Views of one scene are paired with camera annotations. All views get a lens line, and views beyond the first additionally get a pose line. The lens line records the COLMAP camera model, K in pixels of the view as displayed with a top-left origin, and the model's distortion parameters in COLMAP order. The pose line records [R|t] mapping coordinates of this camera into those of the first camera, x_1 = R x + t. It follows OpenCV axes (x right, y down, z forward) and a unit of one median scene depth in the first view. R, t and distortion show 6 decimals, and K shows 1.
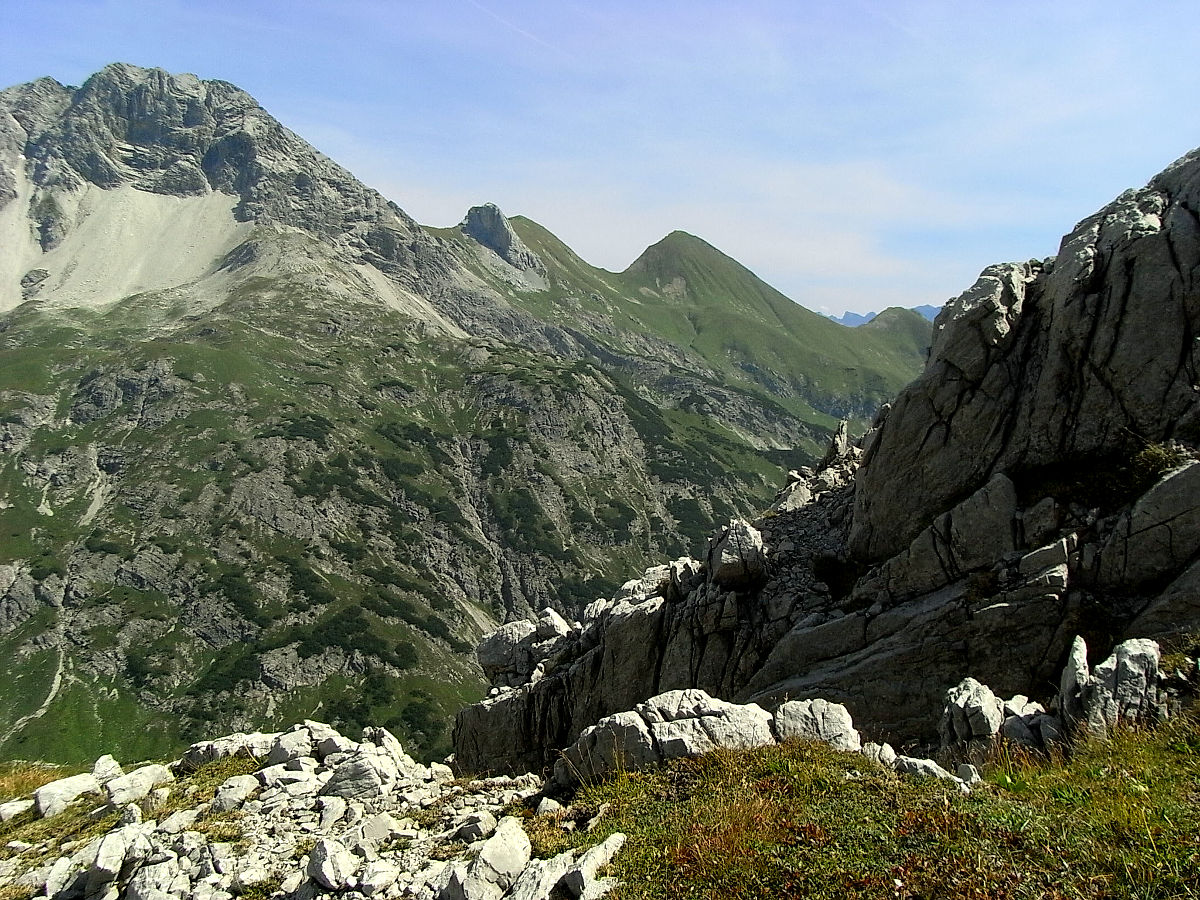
lens RADIAL K [[1025.2, 0, 616.5], [0, 1025.2, 455.1], [0, 0, 1]] dist [-0.145931, 0.150525]
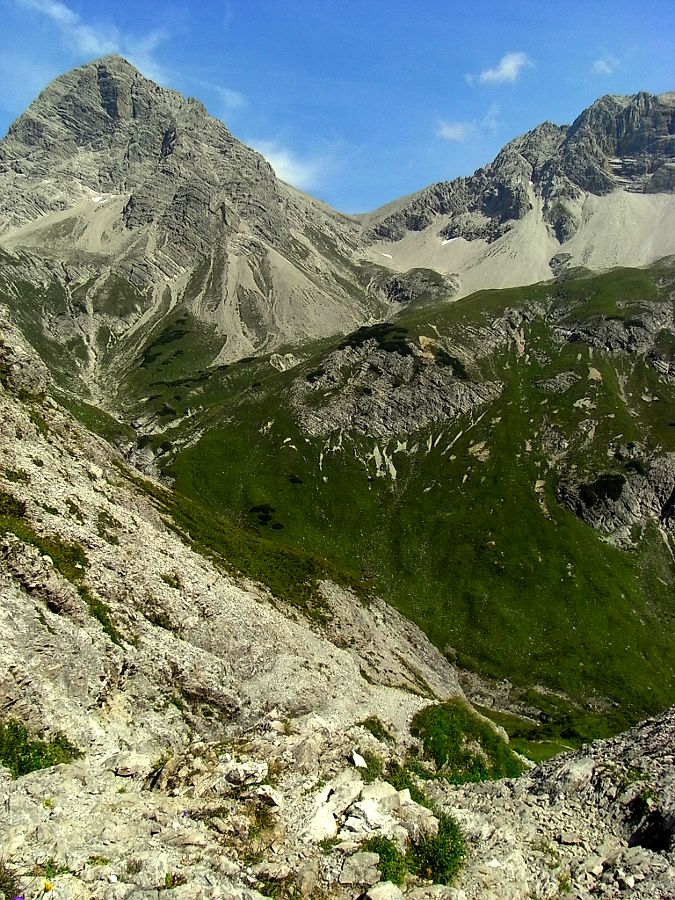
lens RADIAL K [[768.9, 0, 330.5], [0, 768.9, 459.9], [0, 0, 1]] dist [-0.145931, 0.150525]
pose [[0.792142, 0.035021, -0.609331, -0.372751], [-0.060664, 0.997927, -0.021508, 0.125087], [0.607314, 0.054002, 0.792624, 0.230784]]
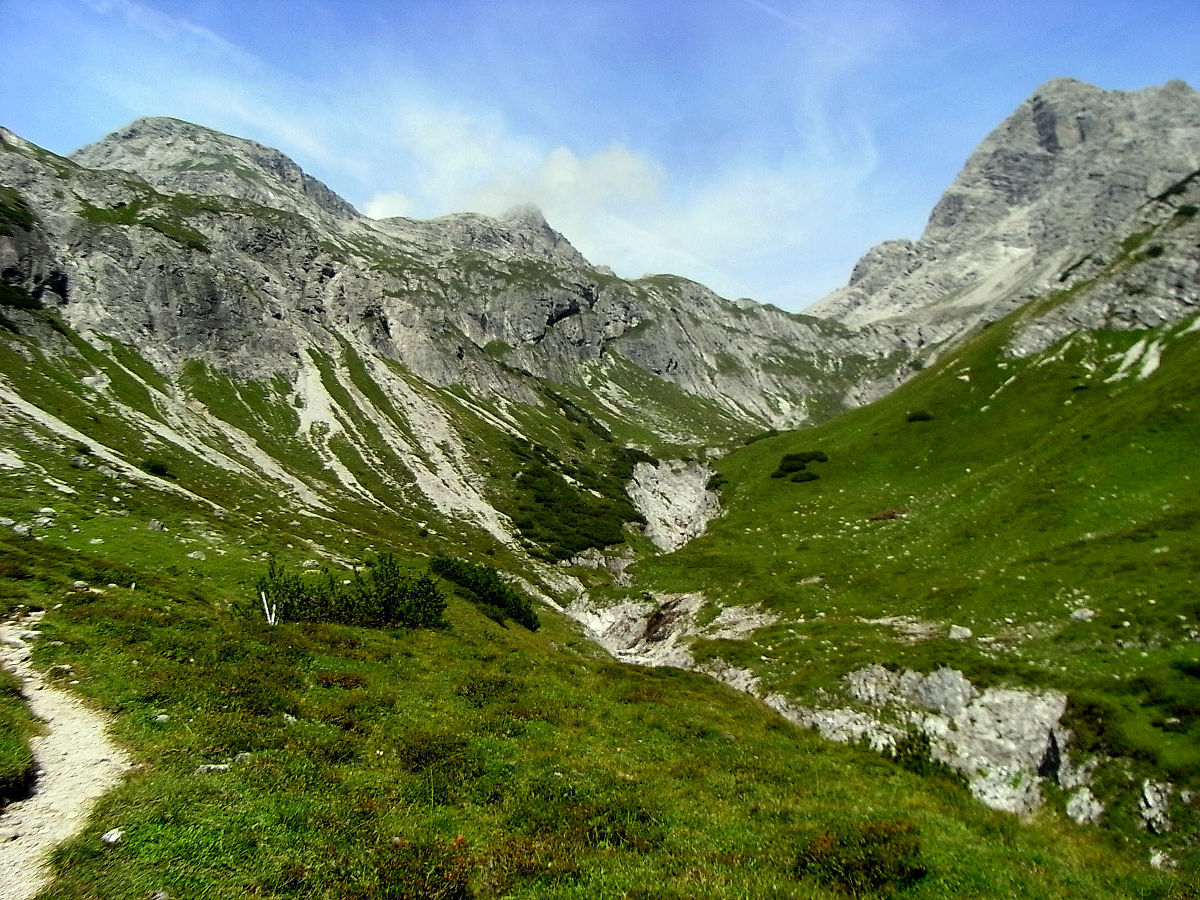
lens RADIAL K [[1035.6, 0, 621.4], [0, 1035.6, 458.5], [0, 0, 1]] dist [-0.156766, 0.161402]
pose [[0.022604, -0.227865, -0.973430, -0.396472], [-0.103171, 0.967949, -0.228978, 0.242126], [0.994407, 0.105606, -0.001629, 0.583607]]
